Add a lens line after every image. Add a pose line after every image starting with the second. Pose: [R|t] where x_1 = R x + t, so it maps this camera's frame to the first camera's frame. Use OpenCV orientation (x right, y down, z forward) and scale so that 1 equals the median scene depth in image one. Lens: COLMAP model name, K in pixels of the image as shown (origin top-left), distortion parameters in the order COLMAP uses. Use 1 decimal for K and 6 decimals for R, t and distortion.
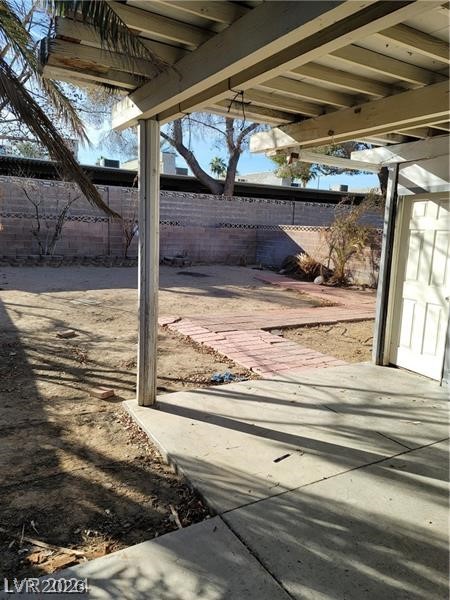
lens RADIAL K [[449.6, 0, 230.5], [0, 449.6, 302.8], [0, 0, 1]] dist [0.083273, -0.052773]
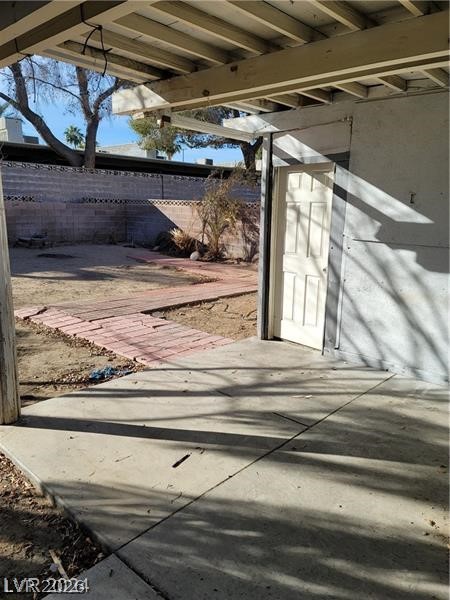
lens RADIAL K [[449.6, 0, 232.5], [0, 449.6, 303.5], [0, 0, 1]] dist [0.083273, -0.052773]
pose [[0.958589, -0.079911, 0.273351, -0.005983], [0.064794, 0.995850, 0.063905, -0.011814], [-0.277324, -0.043548, 0.959789, 0.082565]]
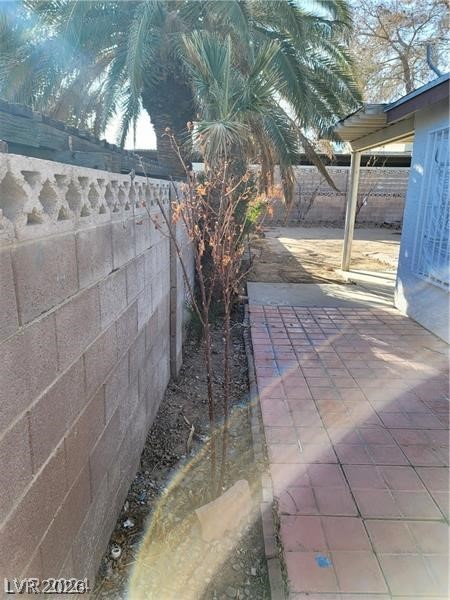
lens RADIAL K [[449.6, 0, 229.0], [0, 449.6, 304.4], [0, 0, 1]] dist [0.083273, -0.052773]
pose [[0.866662, 0.099067, -0.488961, 0.405301], [-0.070349, 0.994560, 0.076815, 0.215144], [0.493911, -0.032175, 0.868917, -1.199050]]
